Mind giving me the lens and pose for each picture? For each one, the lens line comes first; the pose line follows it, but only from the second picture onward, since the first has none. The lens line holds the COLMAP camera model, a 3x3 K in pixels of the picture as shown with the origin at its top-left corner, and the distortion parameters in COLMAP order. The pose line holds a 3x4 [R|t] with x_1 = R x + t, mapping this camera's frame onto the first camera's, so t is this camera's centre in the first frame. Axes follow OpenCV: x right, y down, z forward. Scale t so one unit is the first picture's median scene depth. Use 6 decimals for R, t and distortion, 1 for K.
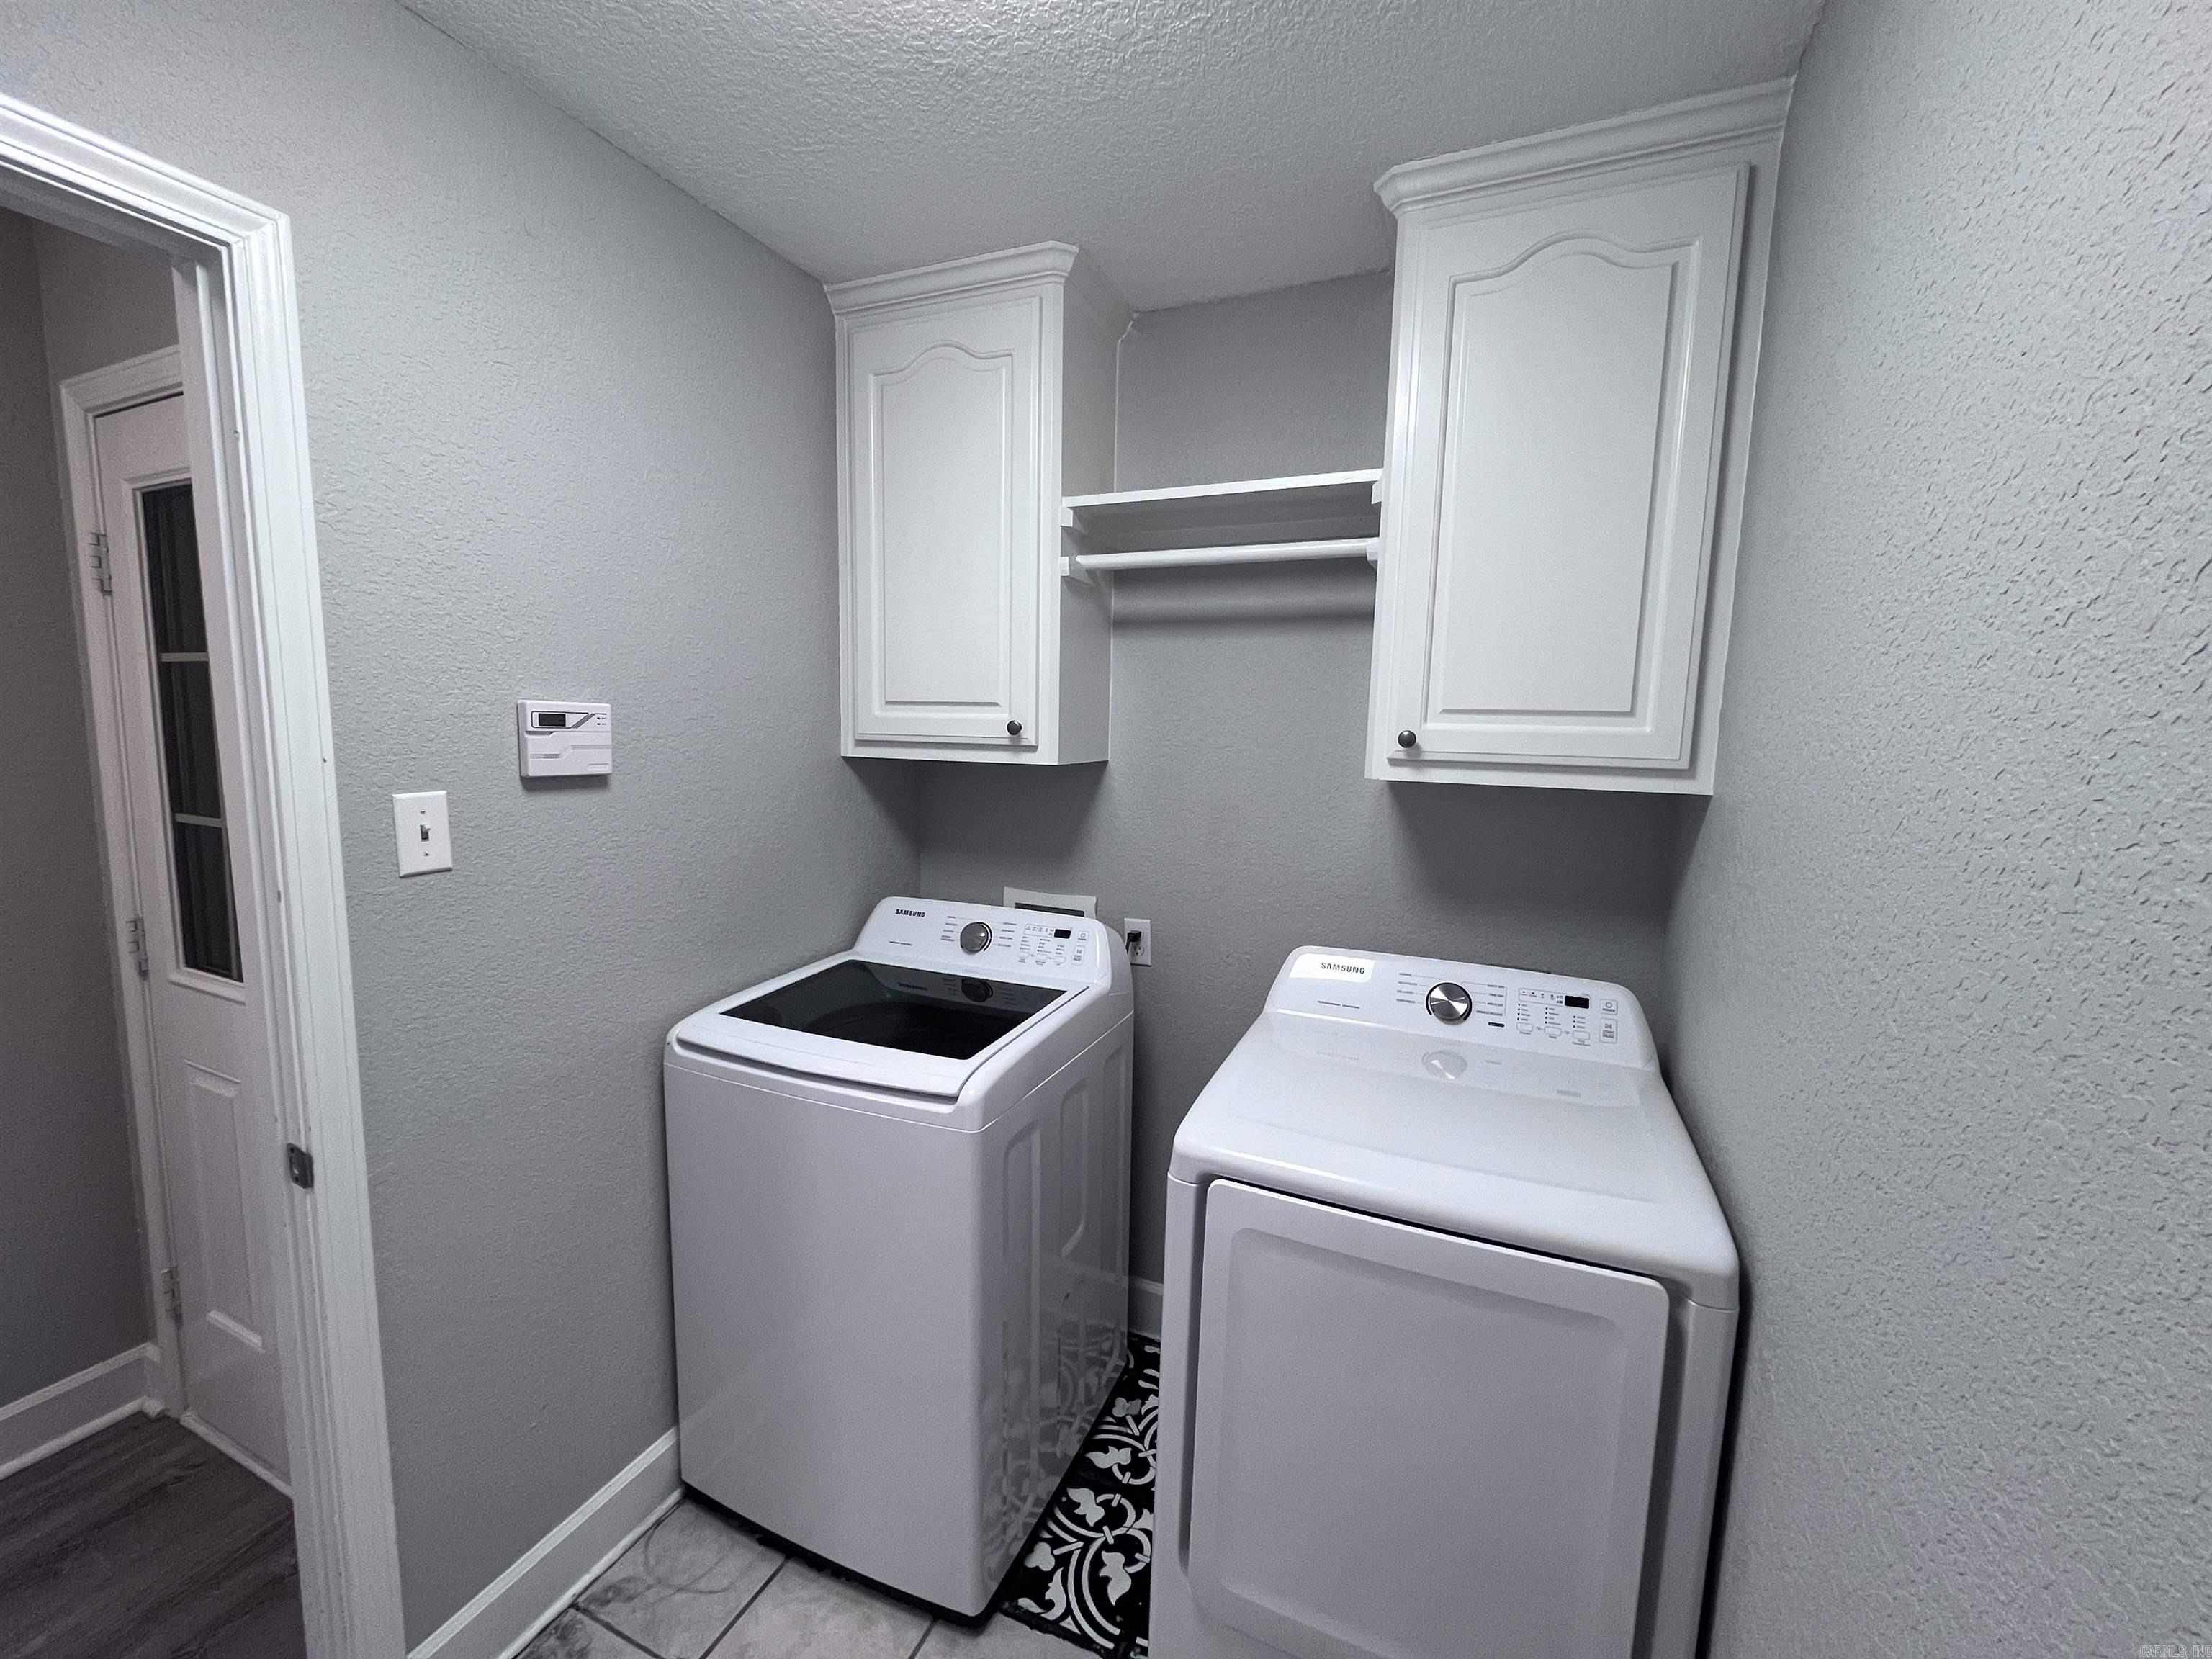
lens RADIAL K [[892.6, 0, 1104.5], [0, 892.6, 831.4], [0, 0, 1]] dist [-0.002224, 0.000088]
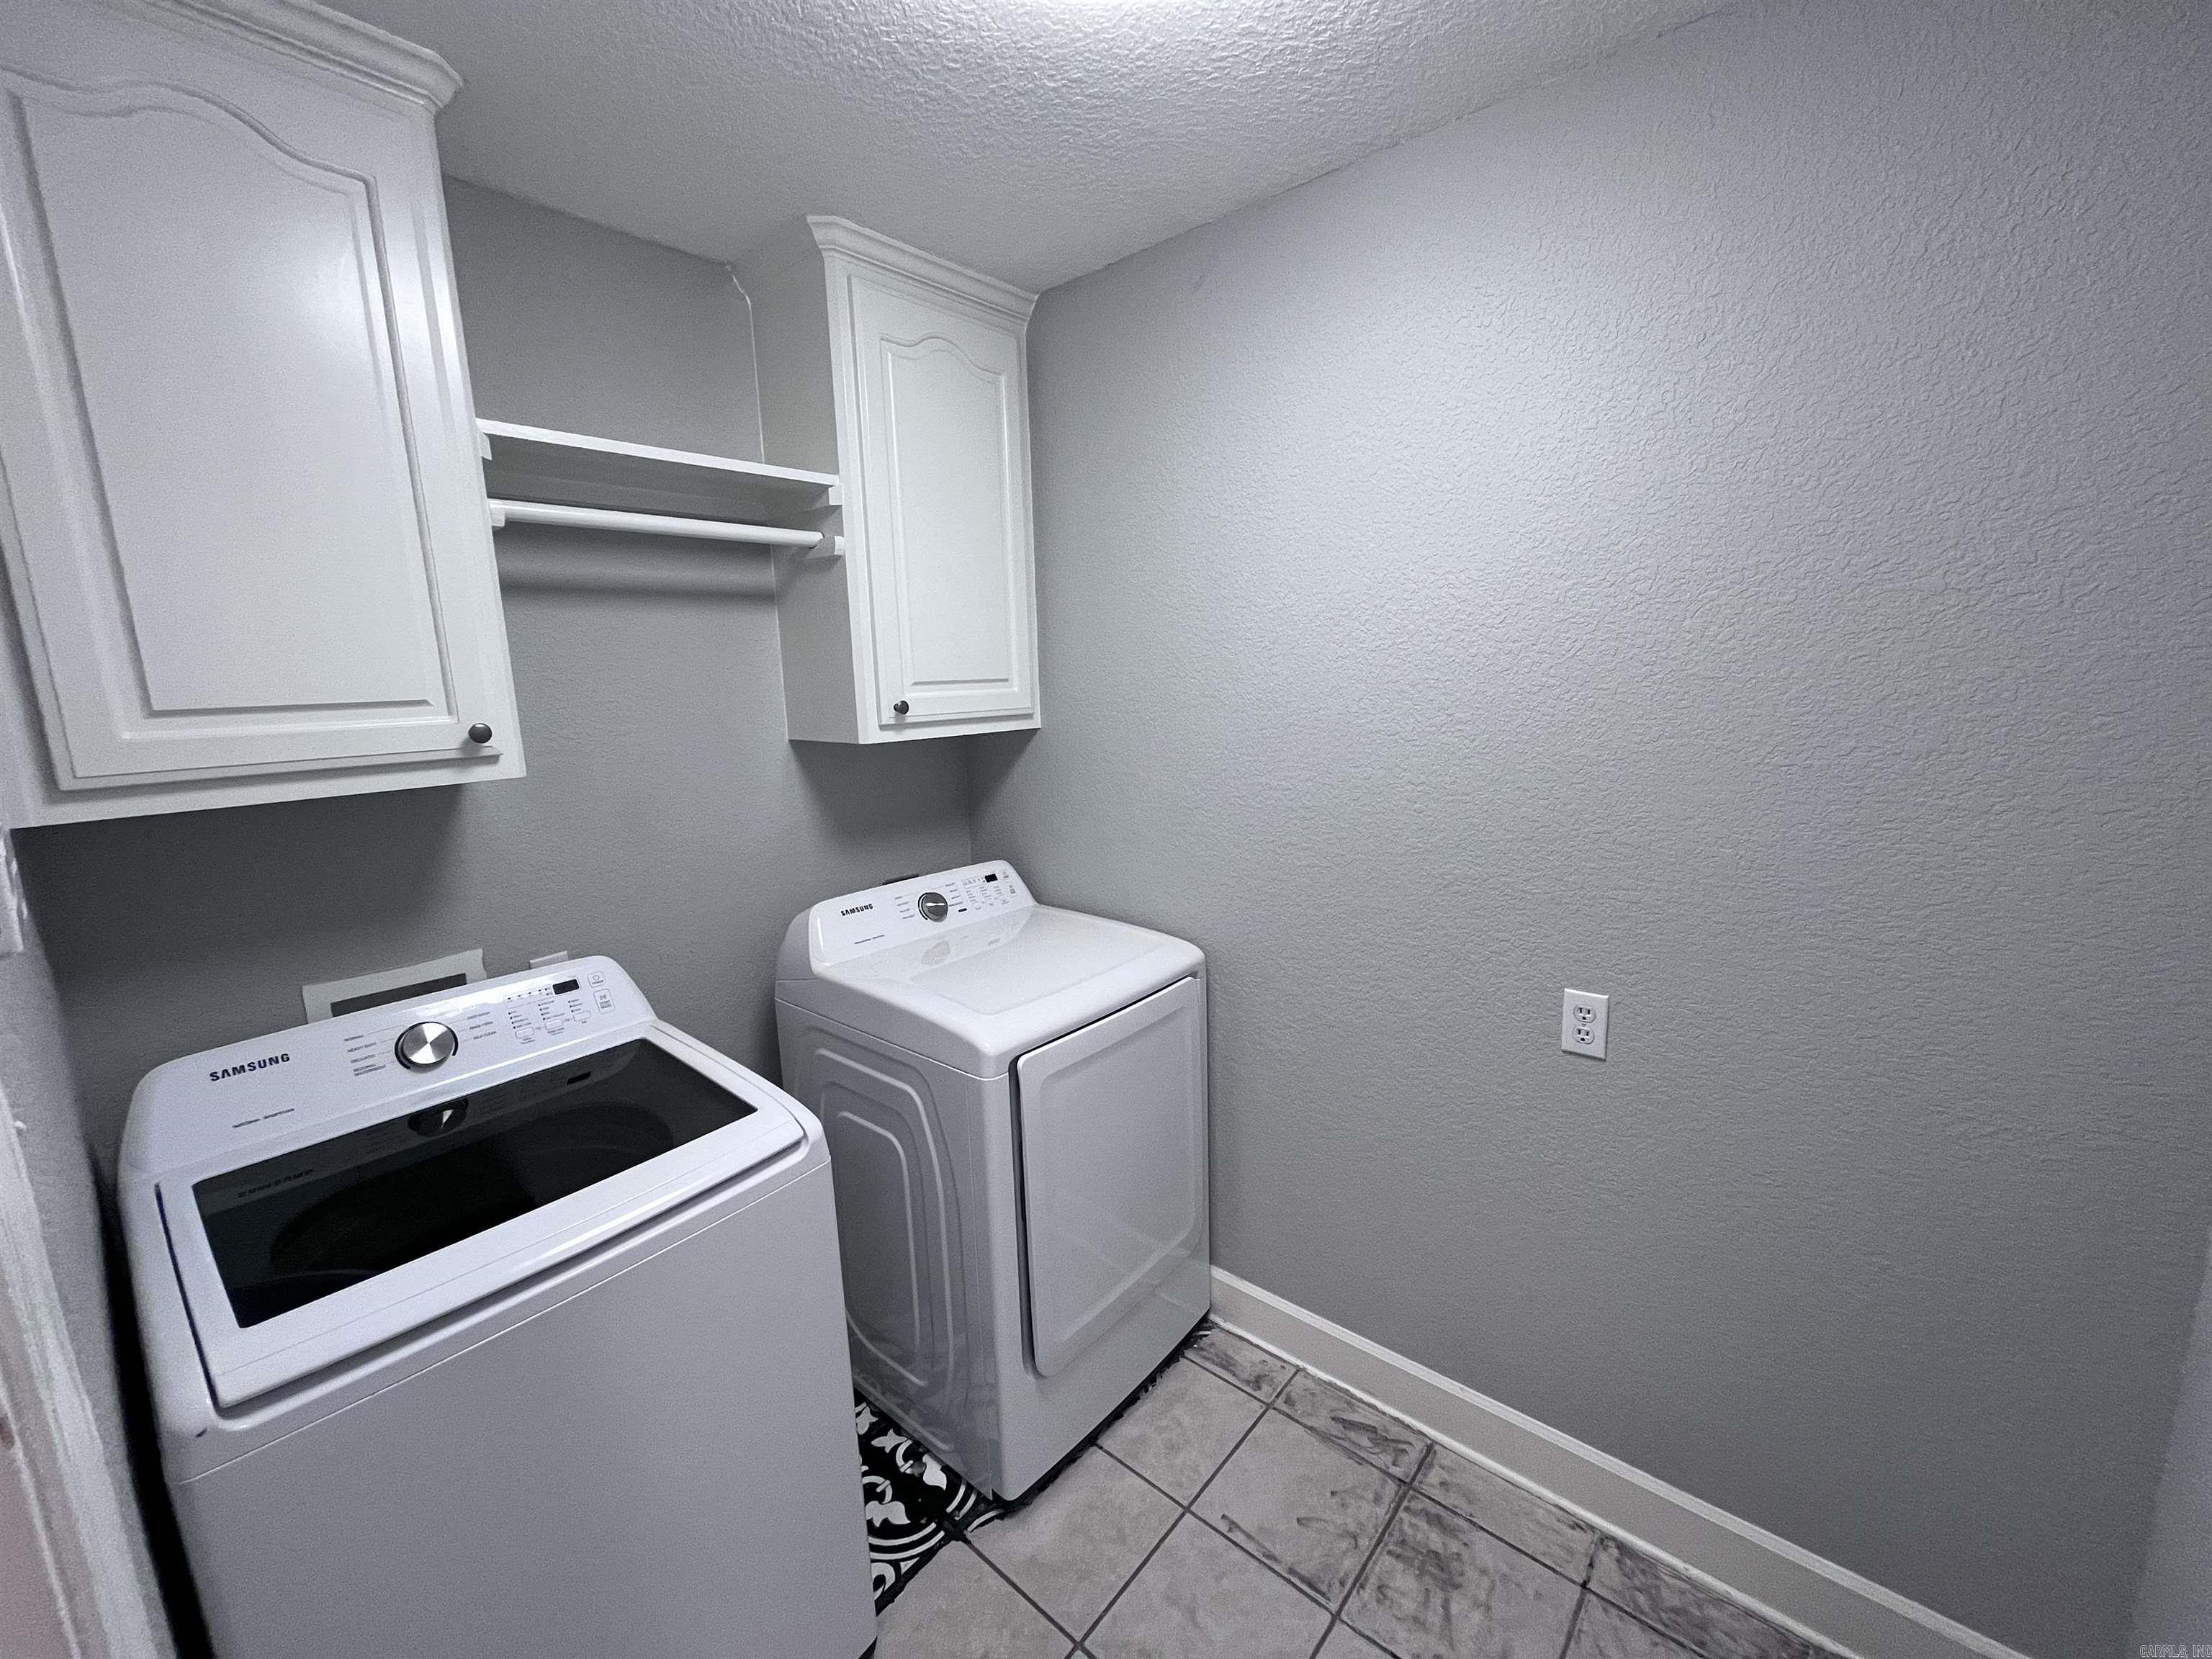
lens RADIAL K [[892.6, 0, 1104.5], [0, 892.6, 831.4], [0, 0, 1]] dist [-0.002224, 0.000088]
pose [[0.288920, -0.202737, 0.935640, -0.757776], [0.152642, 0.974573, 0.164037, -0.093259], [-0.945106, 0.095425, 0.312520, 0.351861]]
